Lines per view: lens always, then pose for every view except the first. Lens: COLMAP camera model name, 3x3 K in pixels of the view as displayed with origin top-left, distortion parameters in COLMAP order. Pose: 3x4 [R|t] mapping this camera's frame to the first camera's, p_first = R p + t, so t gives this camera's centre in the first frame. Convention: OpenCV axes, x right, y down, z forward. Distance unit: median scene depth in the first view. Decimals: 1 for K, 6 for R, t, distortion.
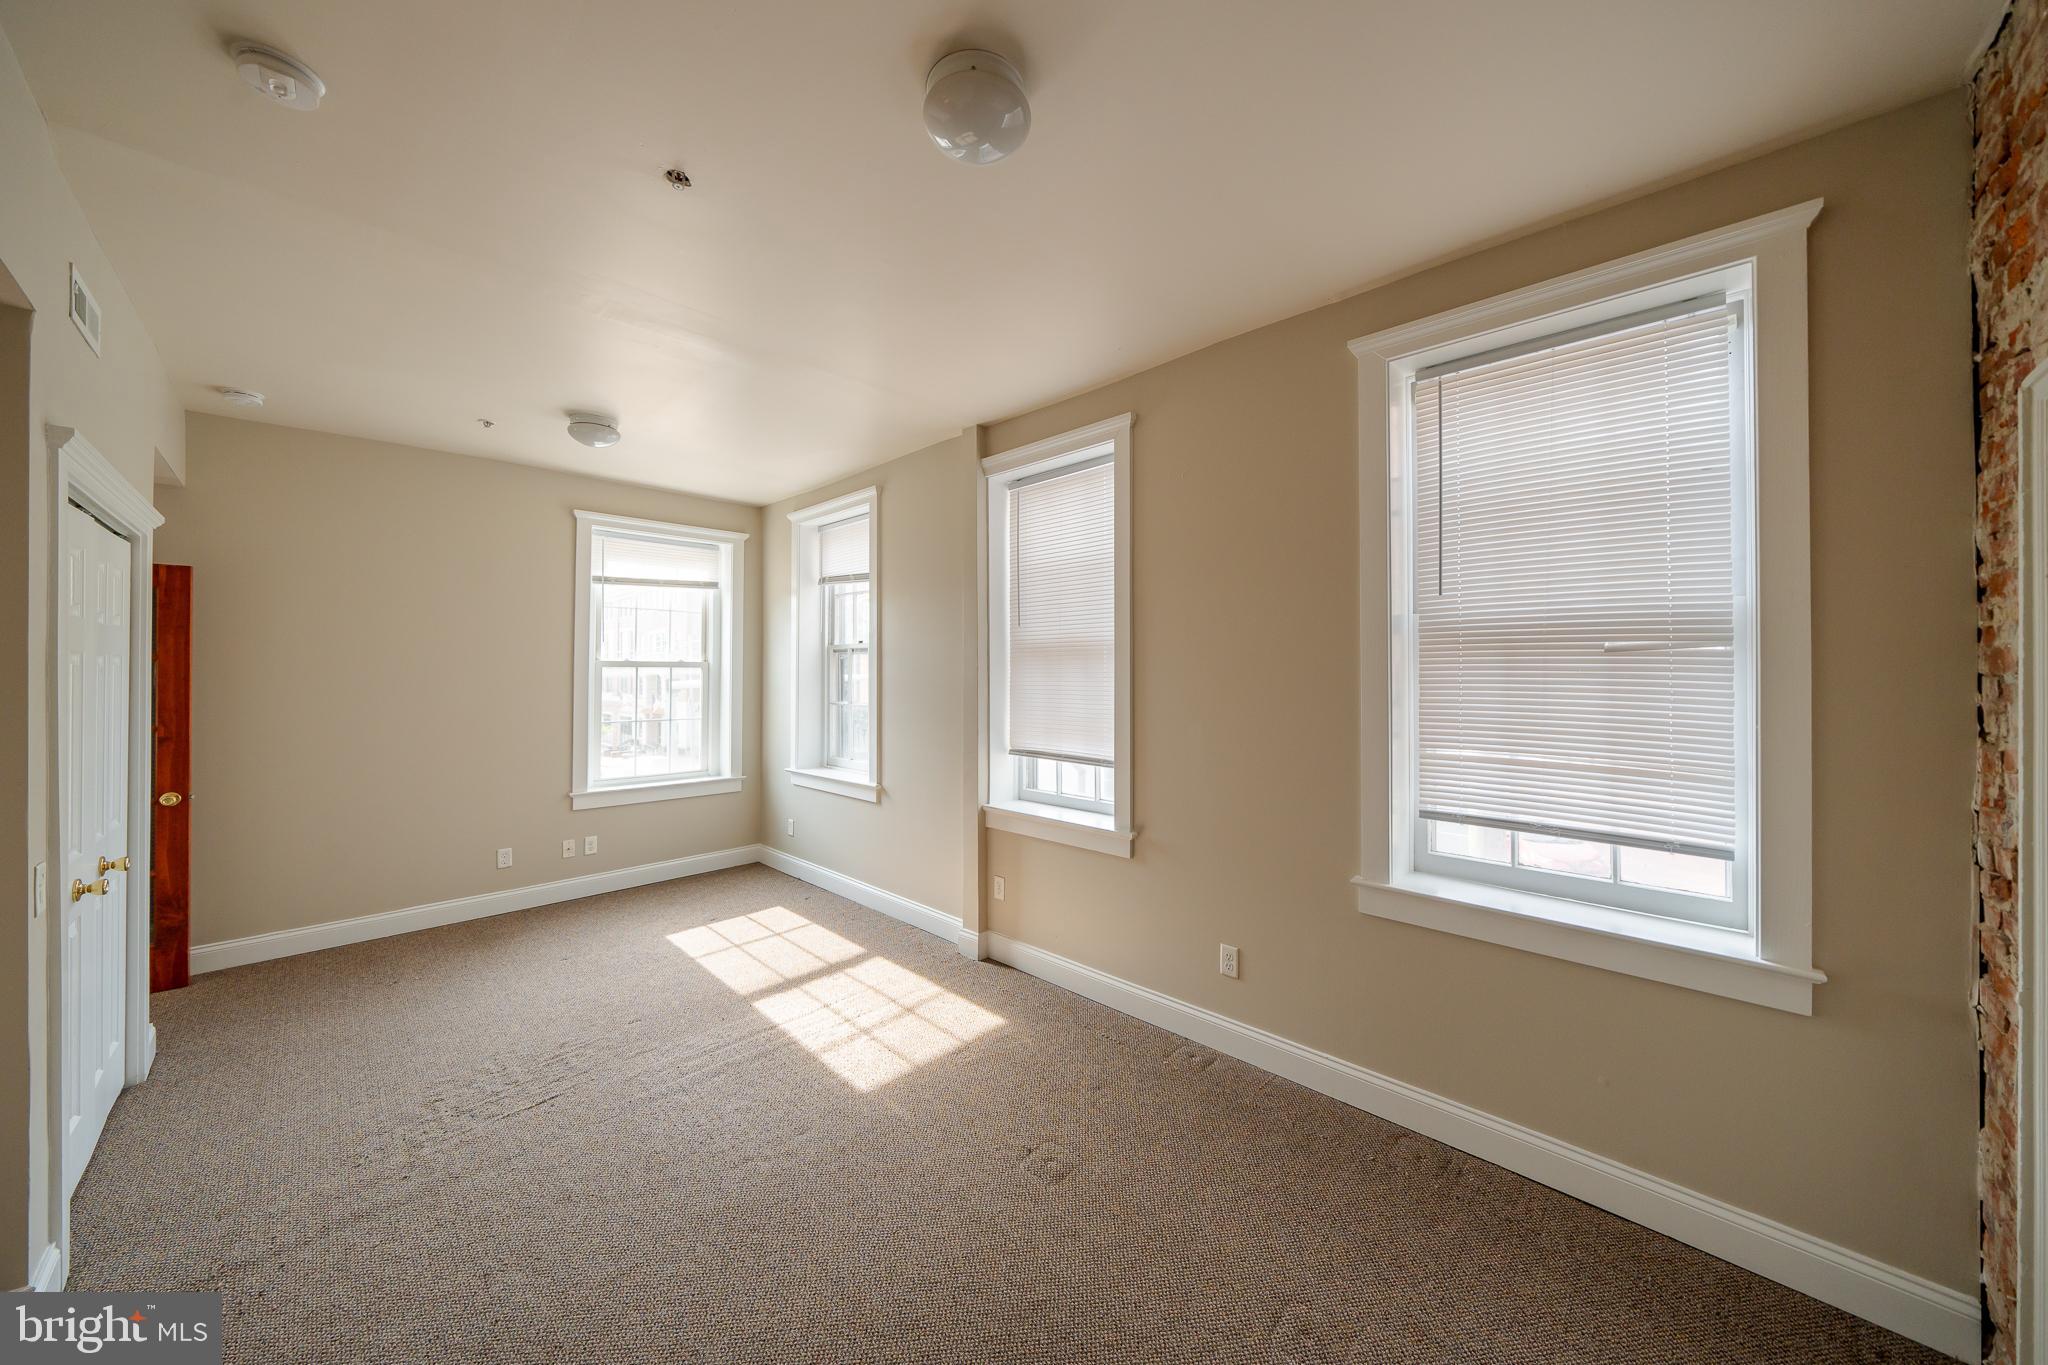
lens RADIAL K [[710.5, 0, 1036.9], [0, 710.5, 684.9], [0, 0, 1]] dist [-0.005204, -0.000307]
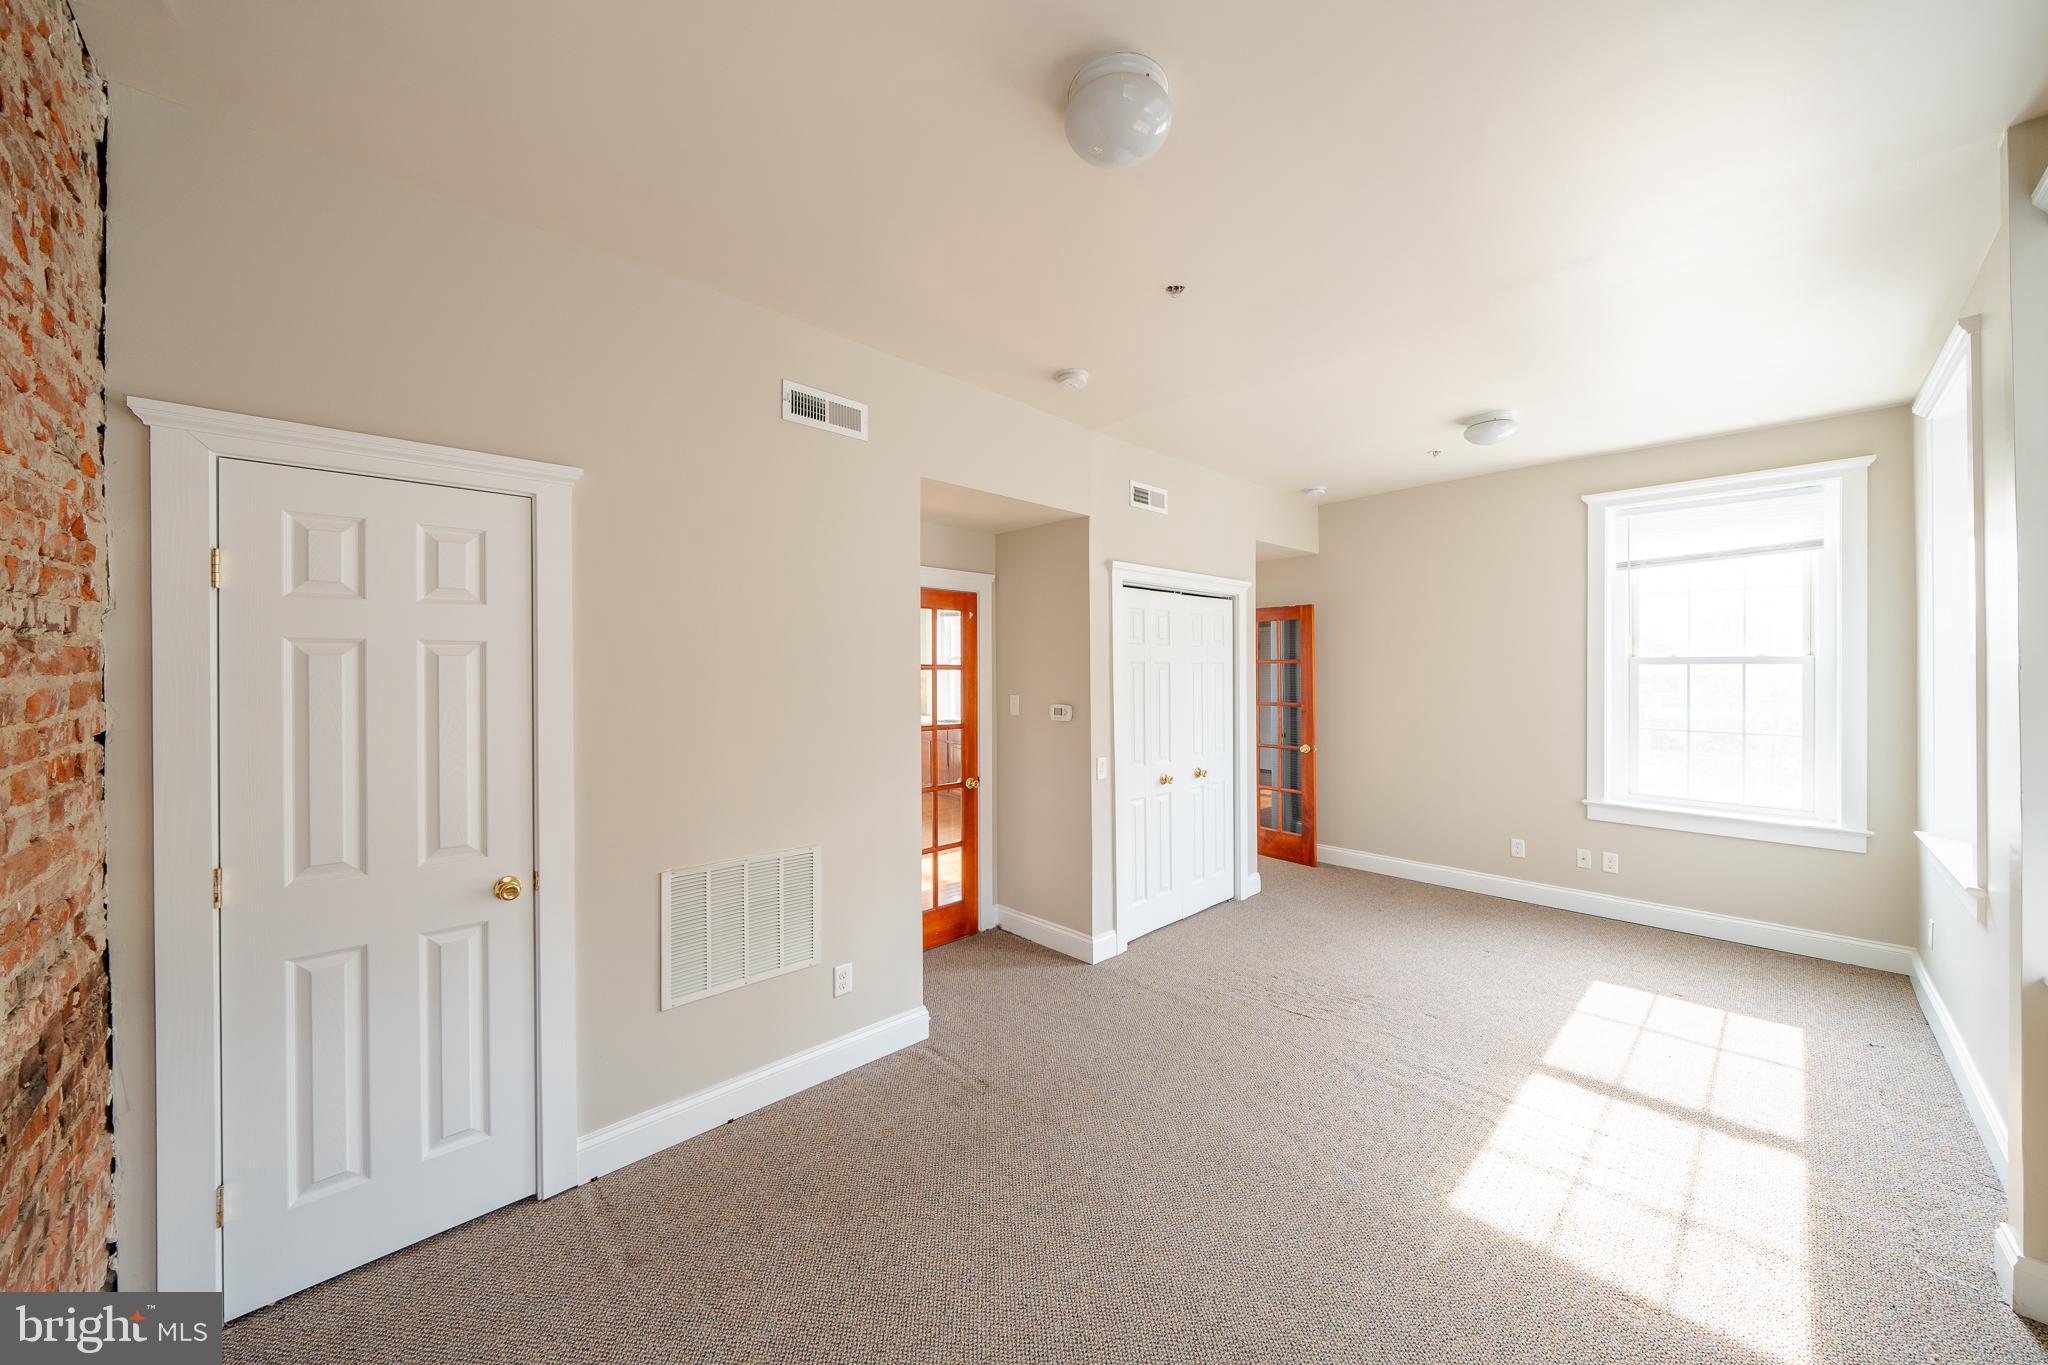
lens RADIAL K [[704.5, 0, 1021.9], [0, 704.5, 693.1], [0, 0, 1]] dist [-0.001062, -0.000152]
pose [[-0.050824, 0.034651, -0.998106, 0.379170], [-0.013035, 0.999290, 0.035356, -0.014176], [0.998623, 0.014807, -0.050336, 0.378472]]
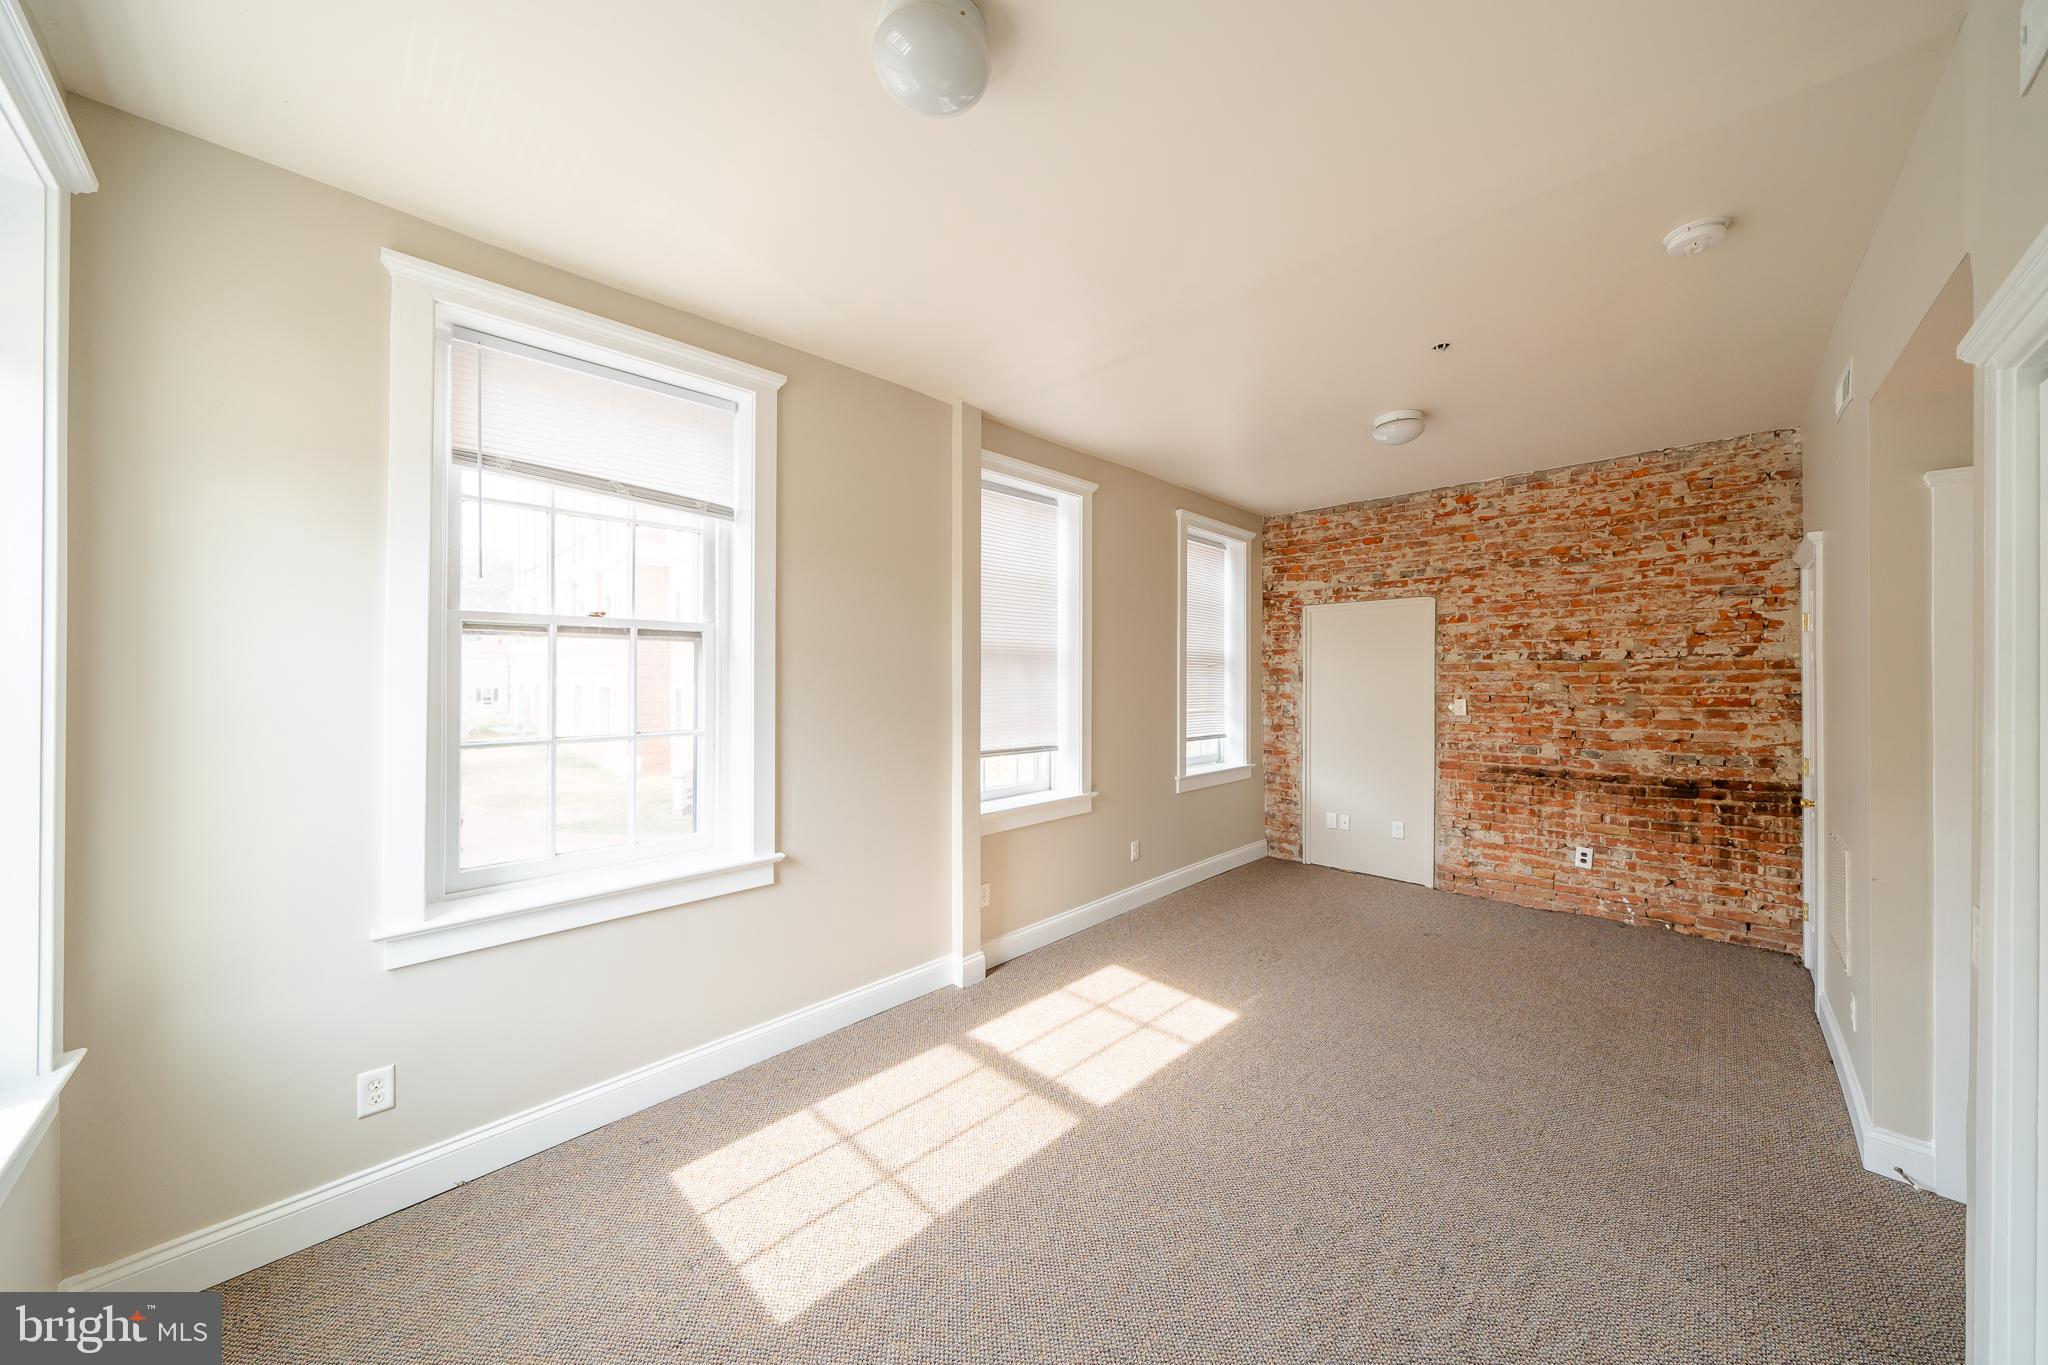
lens RADIAL K [[688.3, 0, 1011.1], [0, 688.3, 669.7], [0, 0, 1]] dist [-0.000551, -0.000070]
pose [[0.026223, 0.011415, 0.999591, -0.998899], [0.021216, 0.999703, -0.011972, -0.012822], [-0.999431, 0.021521, 0.025973, 0.926729]]
